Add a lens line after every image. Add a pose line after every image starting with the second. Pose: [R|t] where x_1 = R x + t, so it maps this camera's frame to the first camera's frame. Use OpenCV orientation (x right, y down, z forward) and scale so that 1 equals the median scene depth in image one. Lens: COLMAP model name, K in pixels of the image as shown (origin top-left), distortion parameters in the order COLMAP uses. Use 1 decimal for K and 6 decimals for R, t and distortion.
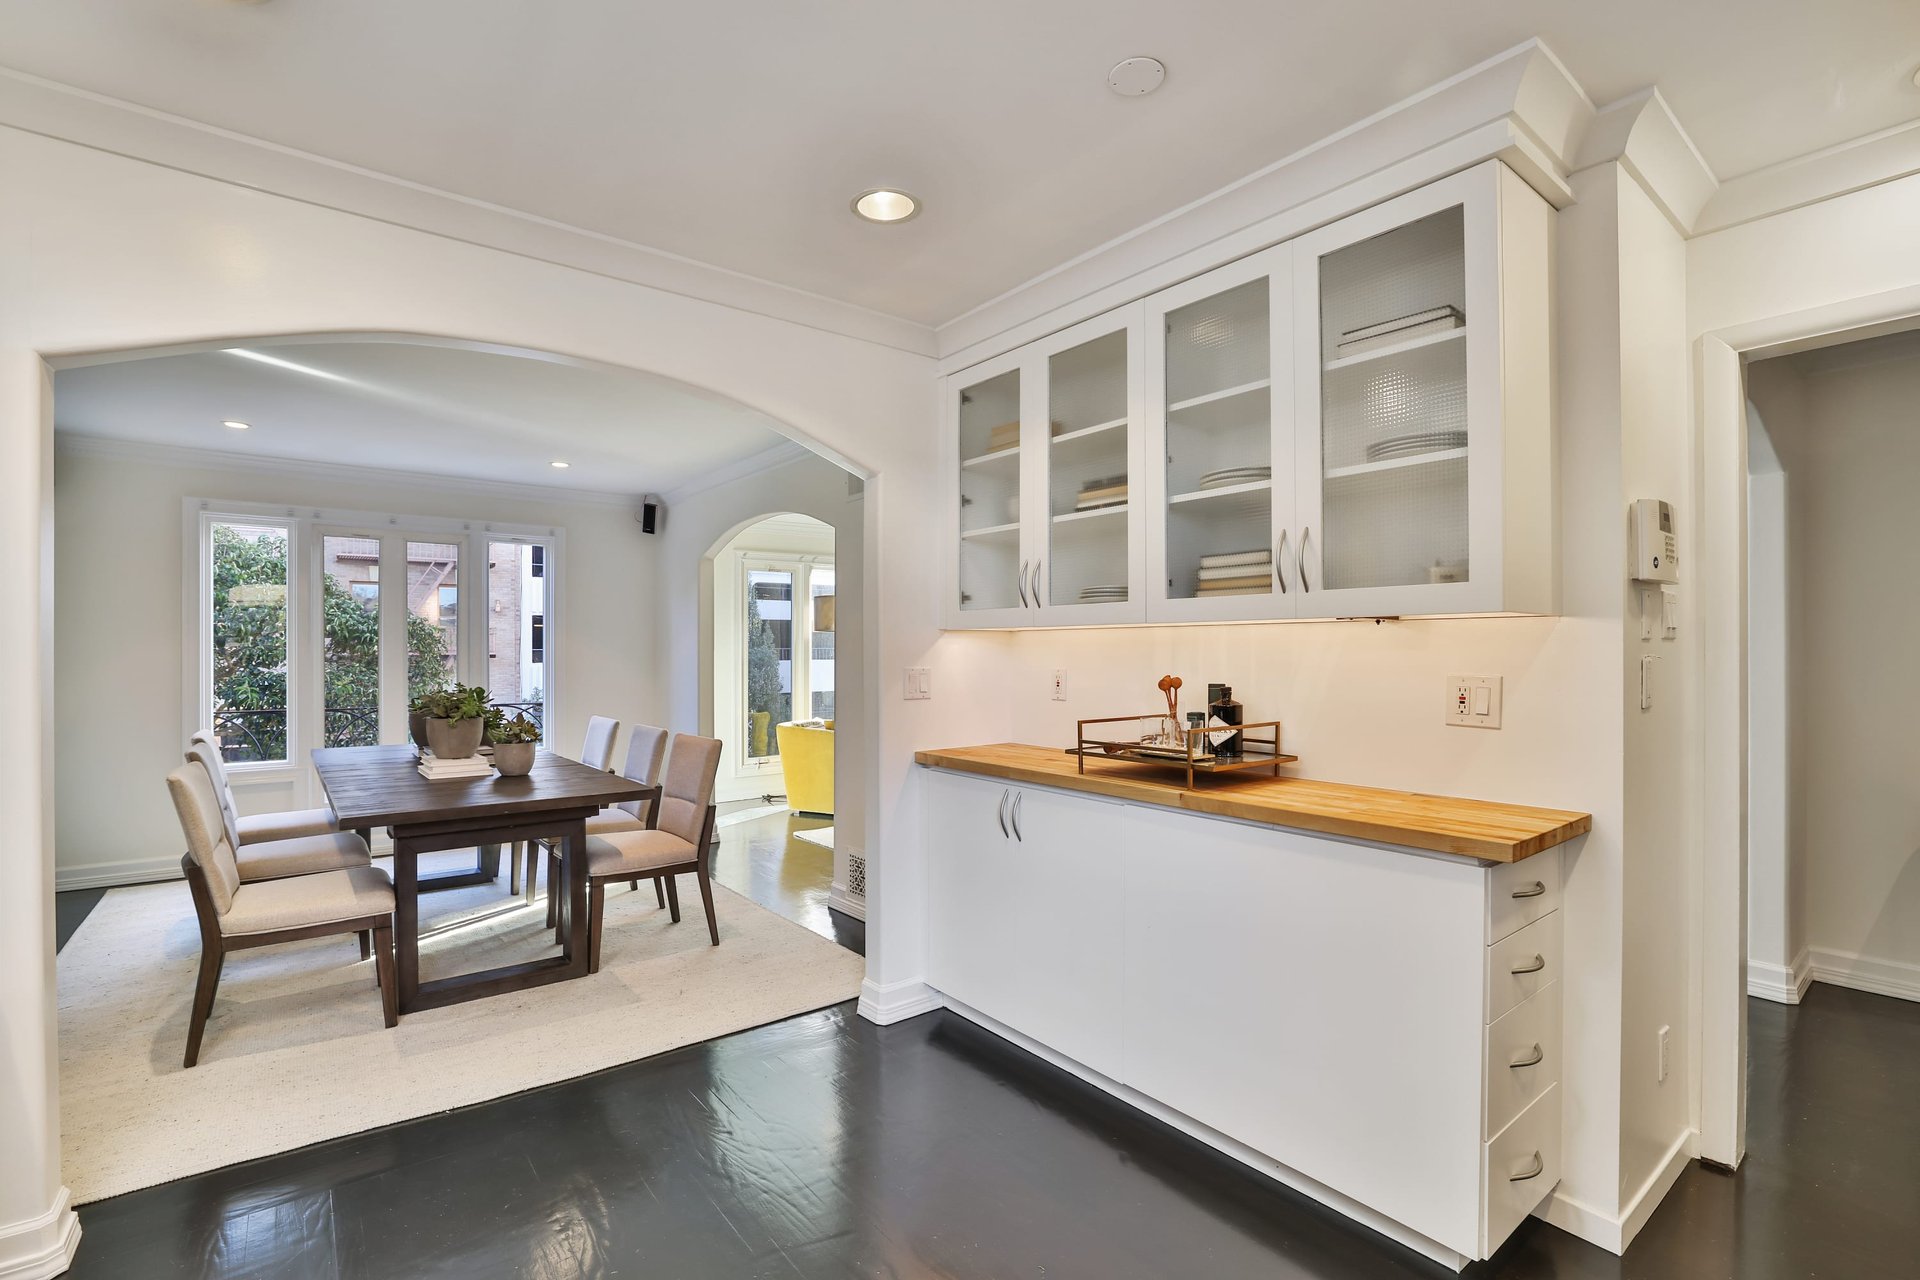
lens RADIAL K [[929.5, 0, 960.0], [0, 929.5, 640.0], [0, 0, 1]] dist [0.002555, 0.000331]
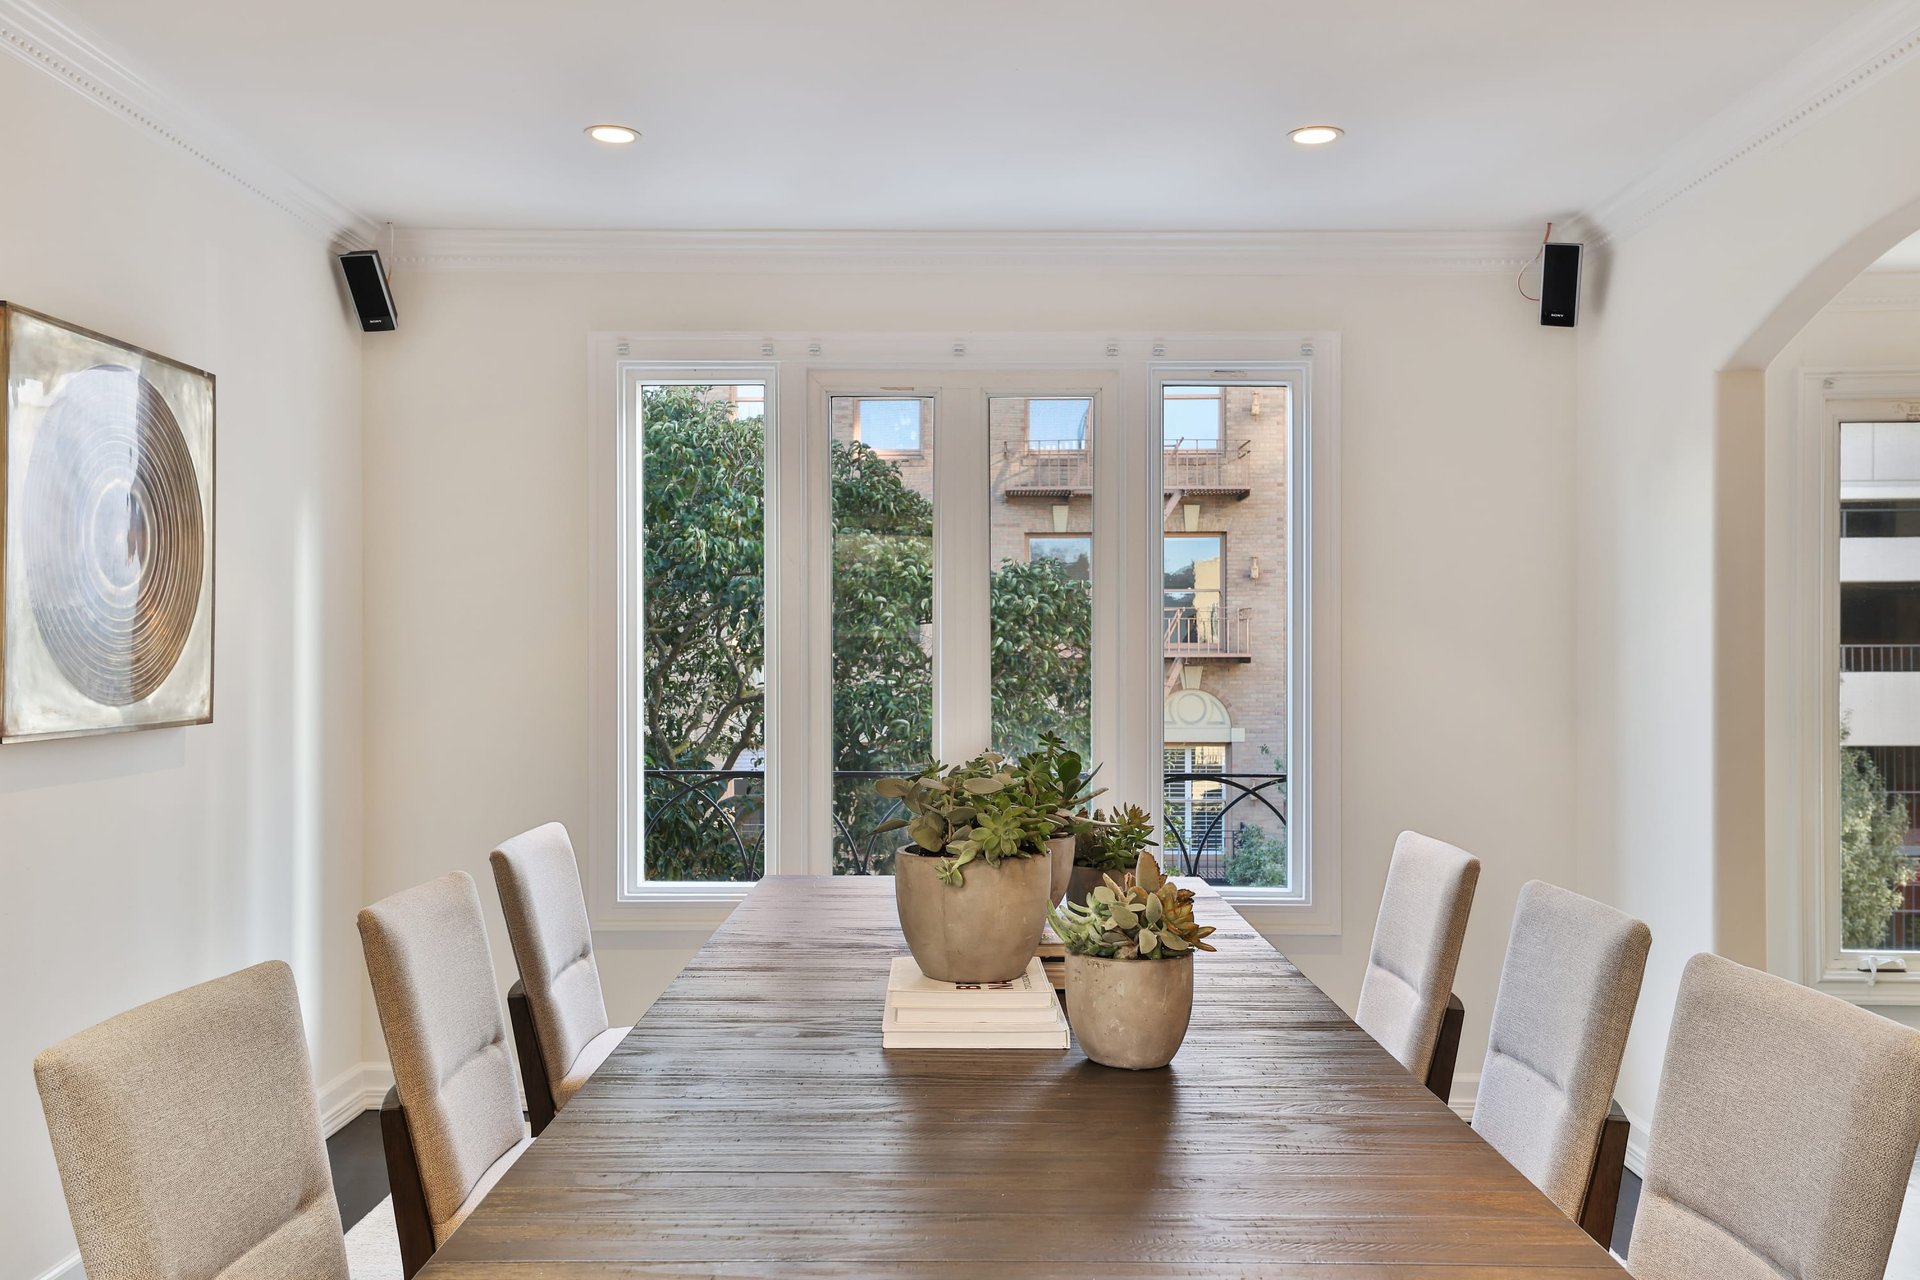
lens RADIAL K [[1363.8, 0, 969.1], [0, 1363.8, 658.8], [0, 0, 1]] dist [0.006674, 0.004073]
pose [[0.761777, 0.005453, -0.647816, -0.206975], [0.006217, 0.999857, 0.015727, 0.007866], [0.647809, -0.016008, 0.761635, 0.558978]]
